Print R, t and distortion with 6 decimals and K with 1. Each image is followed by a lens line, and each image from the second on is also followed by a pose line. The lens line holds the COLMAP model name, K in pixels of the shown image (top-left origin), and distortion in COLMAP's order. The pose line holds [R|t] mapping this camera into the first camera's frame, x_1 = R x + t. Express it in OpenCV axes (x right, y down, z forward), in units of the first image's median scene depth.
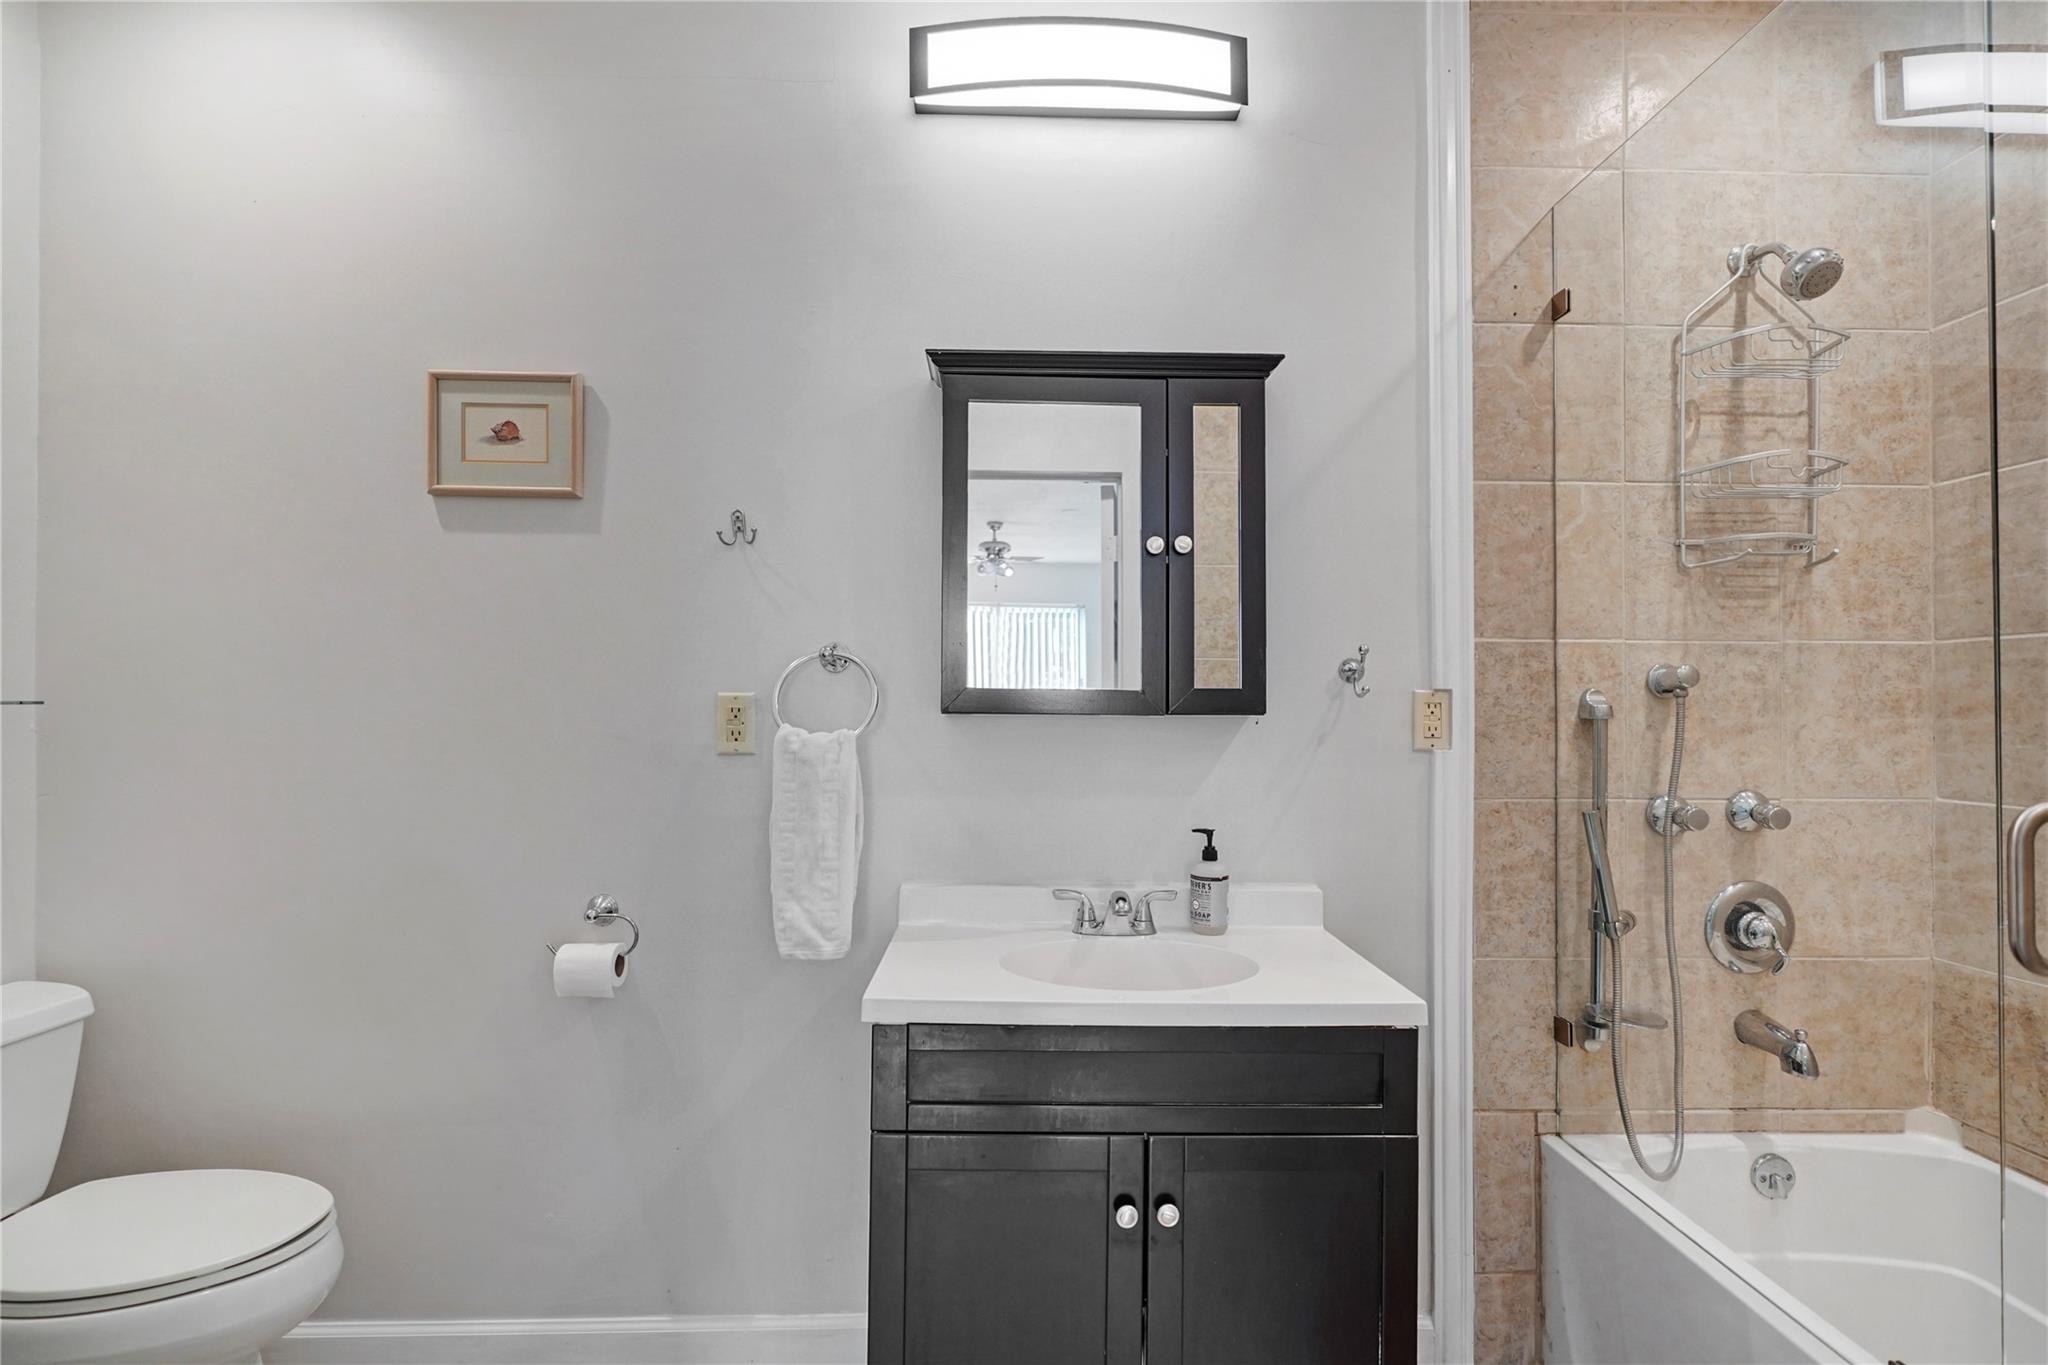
lens RADIAL K [[952.0, 0, 1028.2], [0, 952.0, 690.6], [0, 0, 1]] dist [-0.020227, 0.000325]
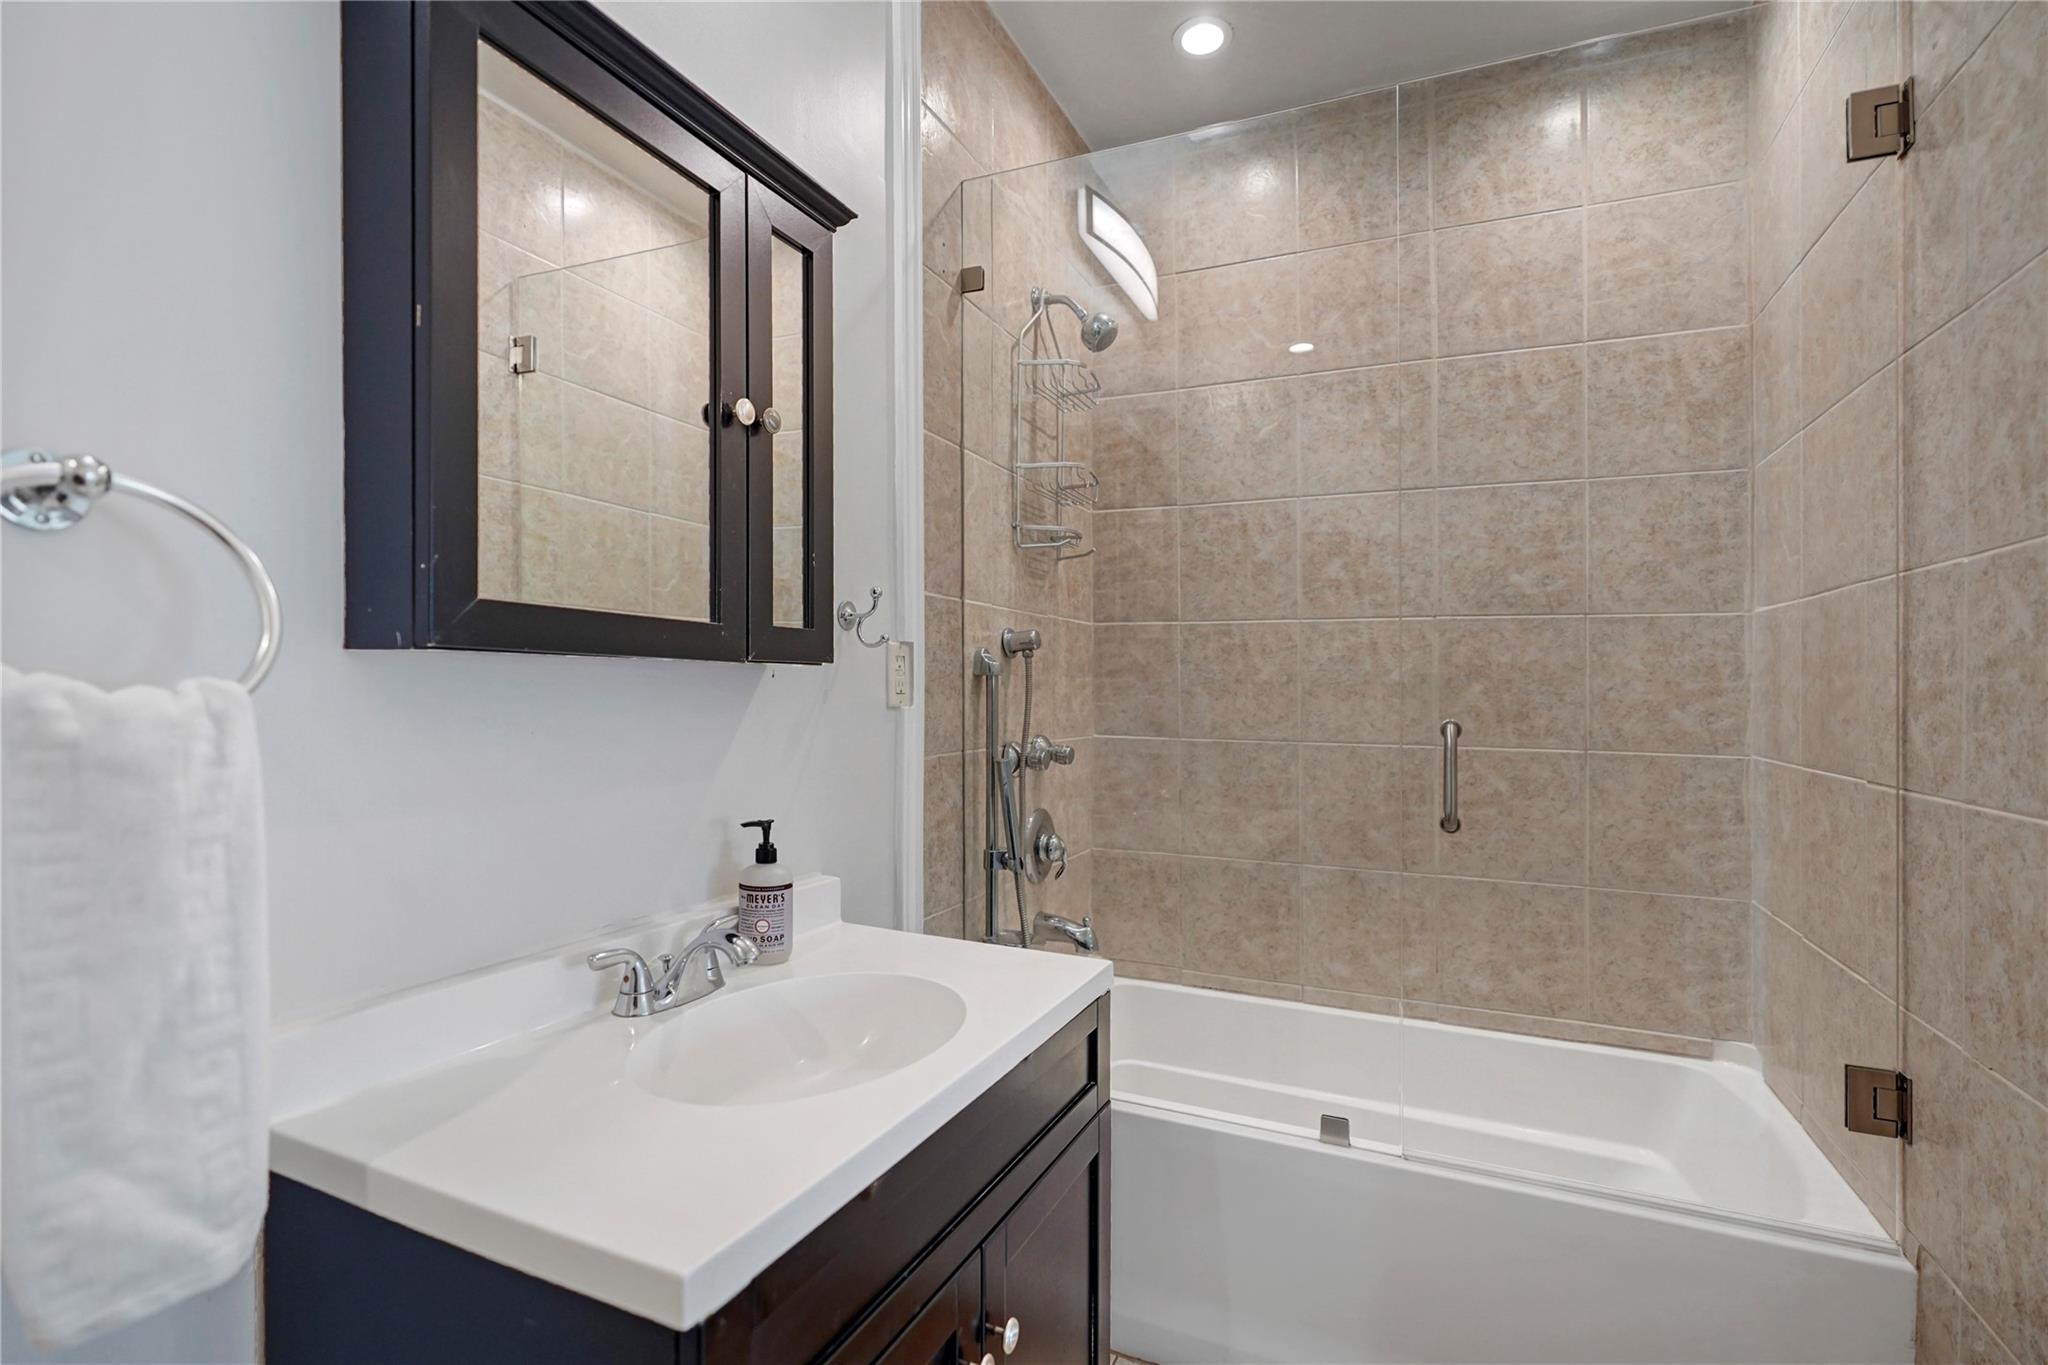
lens RADIAL K [[952.0, 0, 1028.2], [0, 952.0, 690.6], [0, 0, 1]] dist [-0.020227, 0.000325]
pose [[0.417512, -0.004457, 0.908661, -0.372970], [-0.020665, 0.999683, 0.014398, 0.030681], [-0.908437, -0.024789, 0.417287, 0.496887]]
